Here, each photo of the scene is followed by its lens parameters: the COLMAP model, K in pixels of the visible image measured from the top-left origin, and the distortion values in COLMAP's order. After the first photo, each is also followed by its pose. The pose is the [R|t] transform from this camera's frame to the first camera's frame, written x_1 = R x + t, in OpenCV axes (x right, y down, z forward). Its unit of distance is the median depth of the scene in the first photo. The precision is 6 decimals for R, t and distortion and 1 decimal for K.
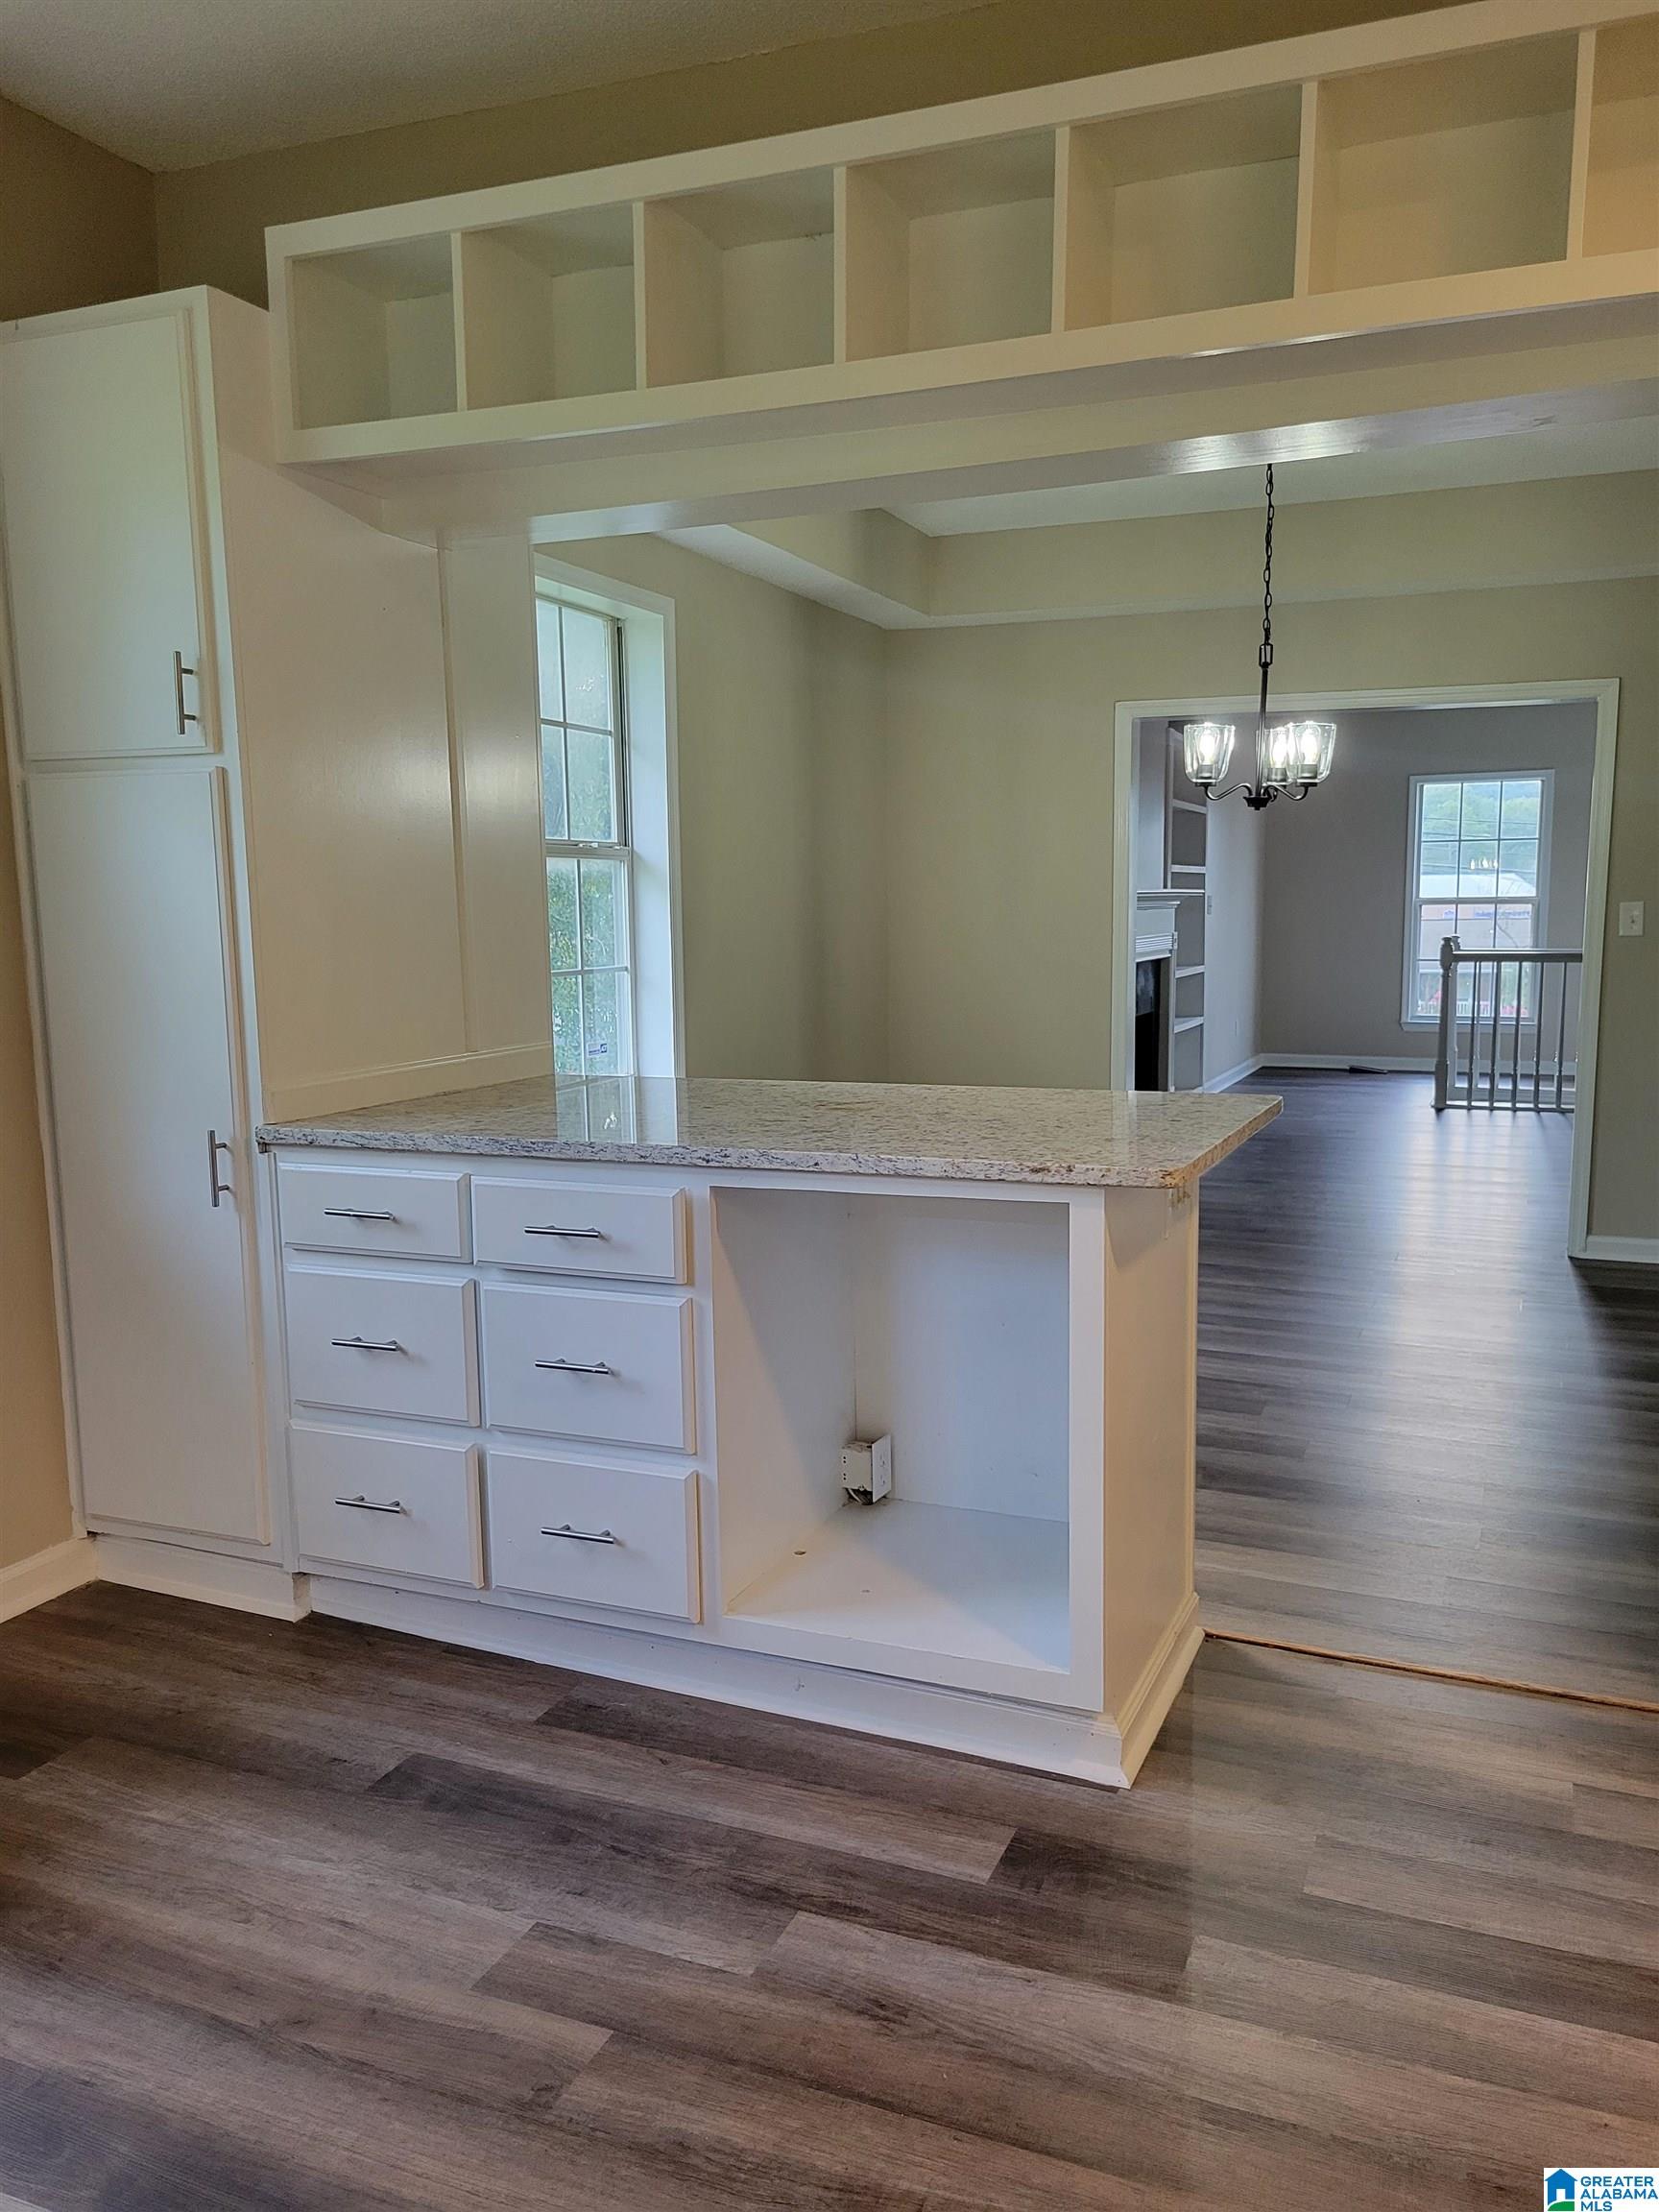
lens RADIAL K [[1675.5, 0, 827.2], [0, 1675.5, 1160.2], [0, 0, 1]] dist [0.032546, -0.013168]
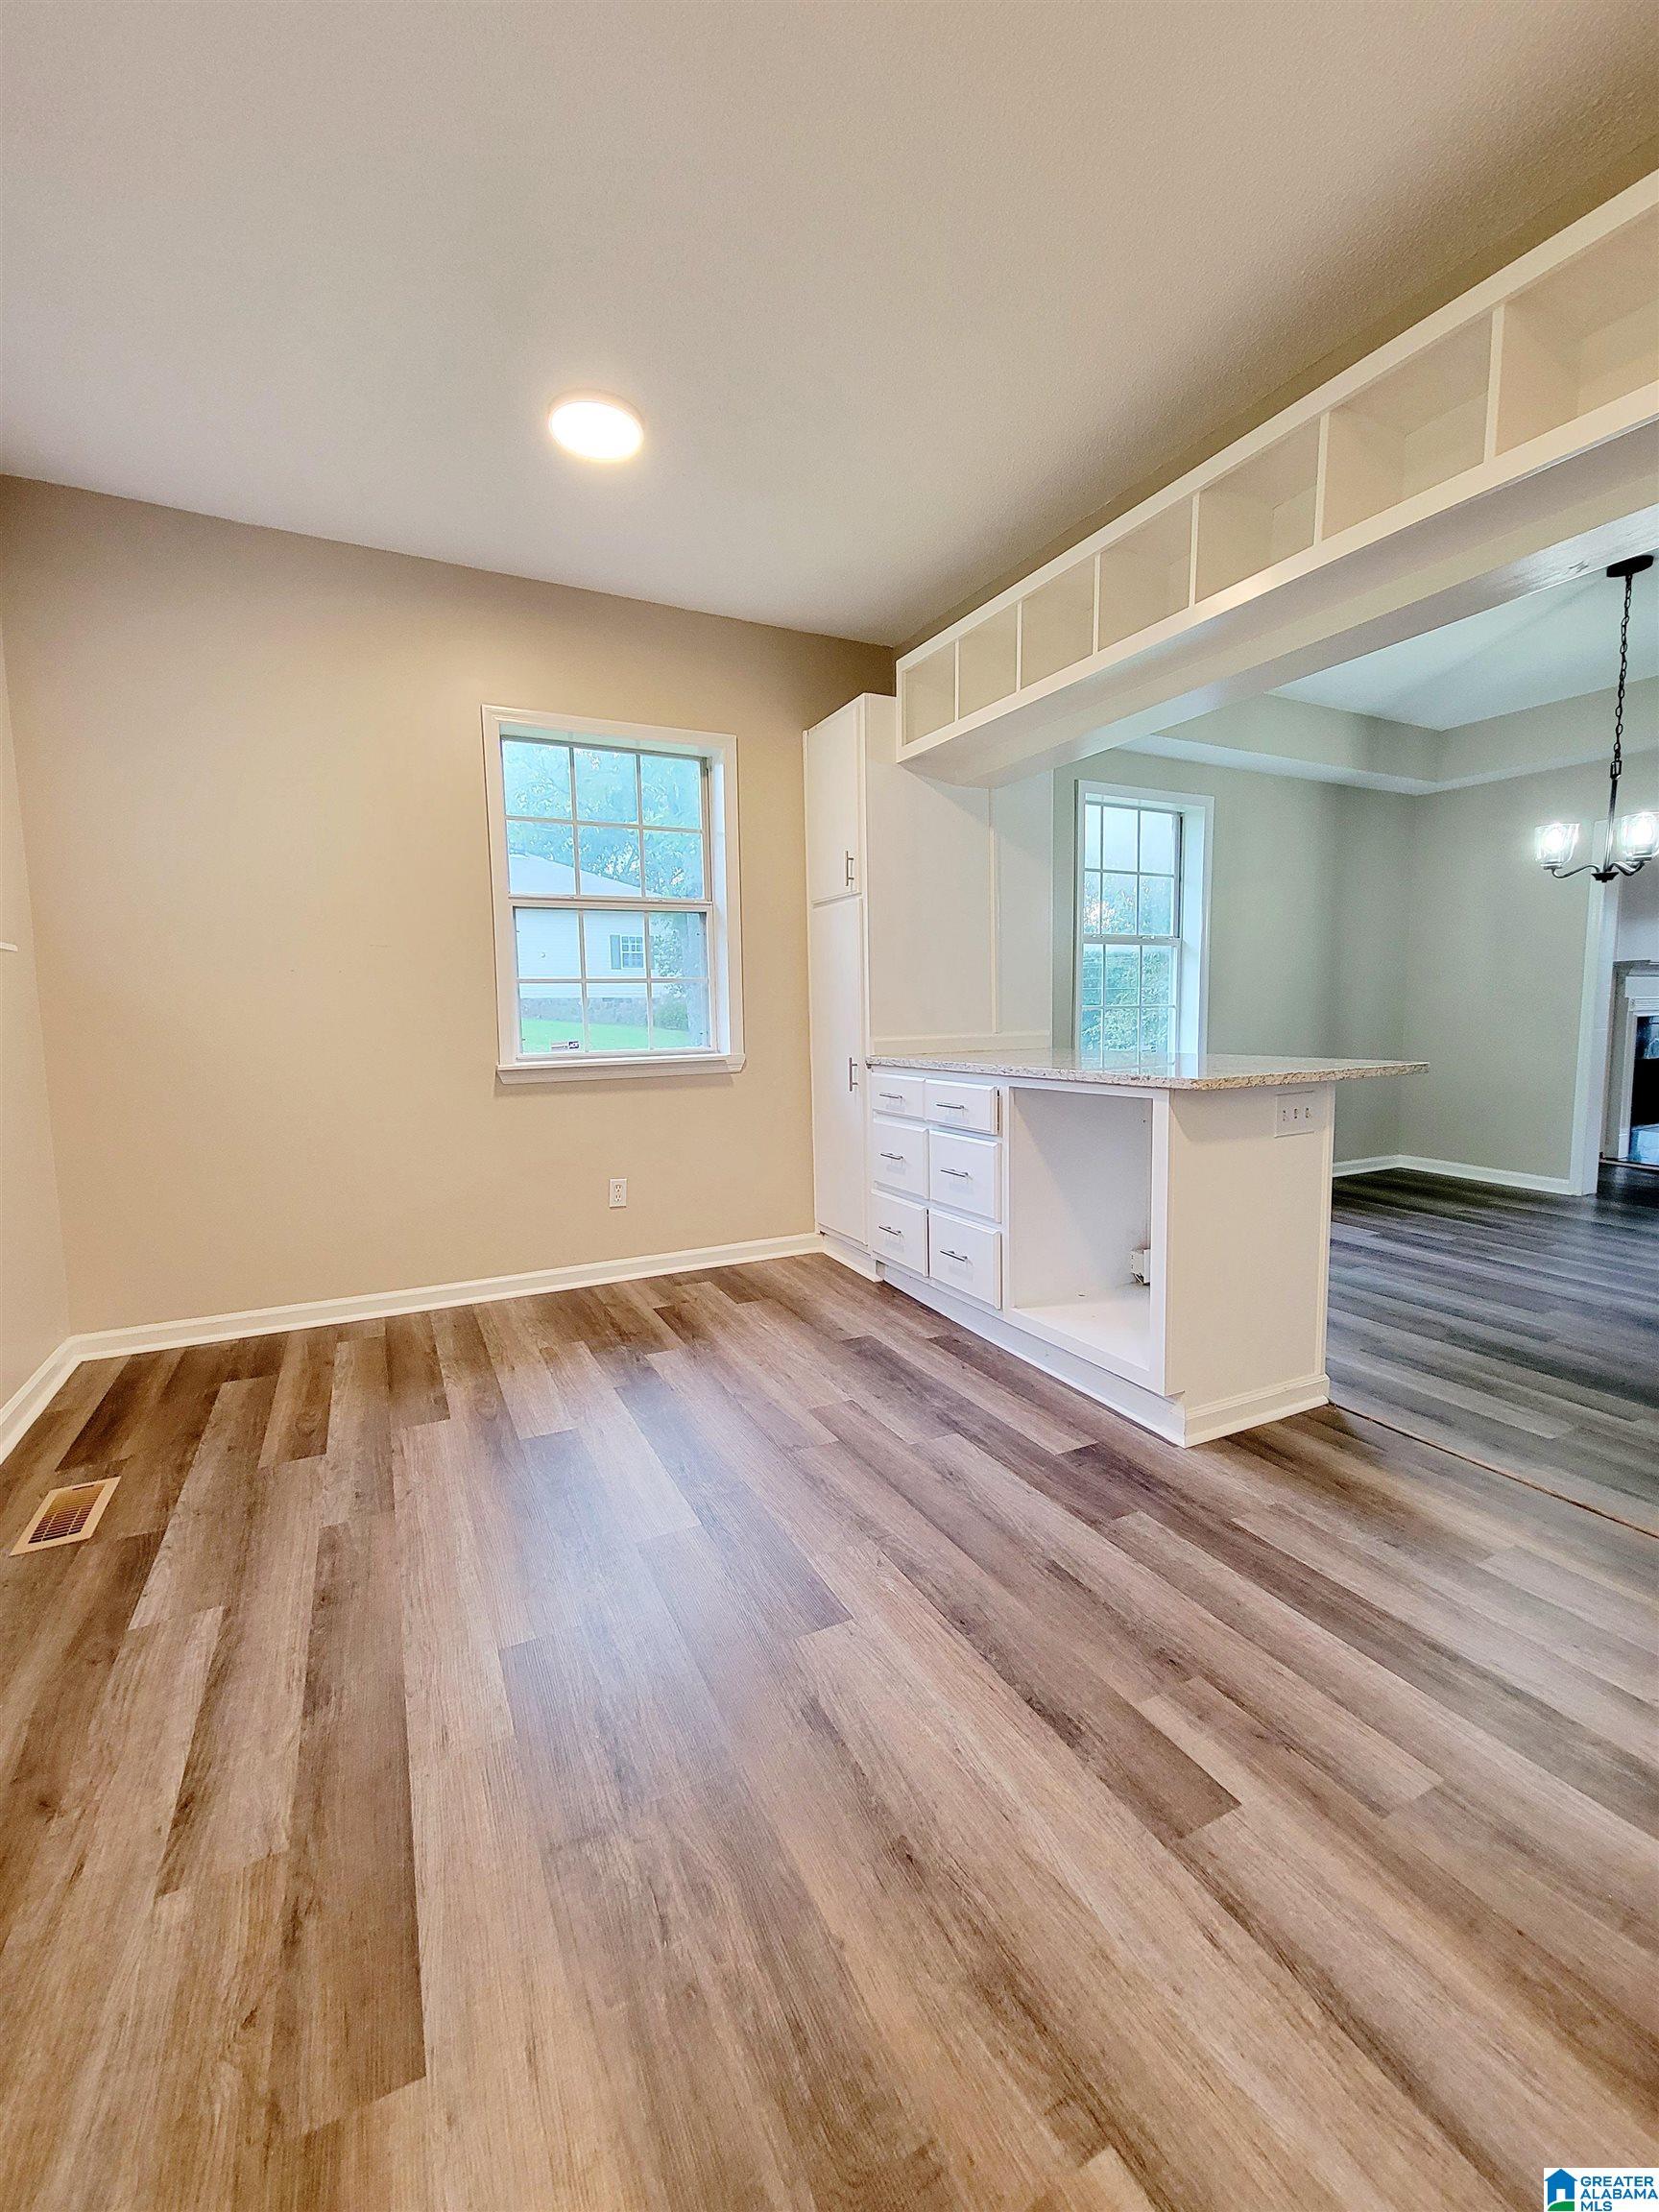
lens RADIAL K [[902.2, 0, 809.1], [0, 902.2, 1128.6], [0, 0, 1]] dist [-0.004000, -0.000370]
pose [[0.744855, 0.083855, -0.661936, 0.435935], [-0.094467, 0.995331, 0.019790, 0.062589], [0.660505, 0.047791, 0.749299, 0.044254]]
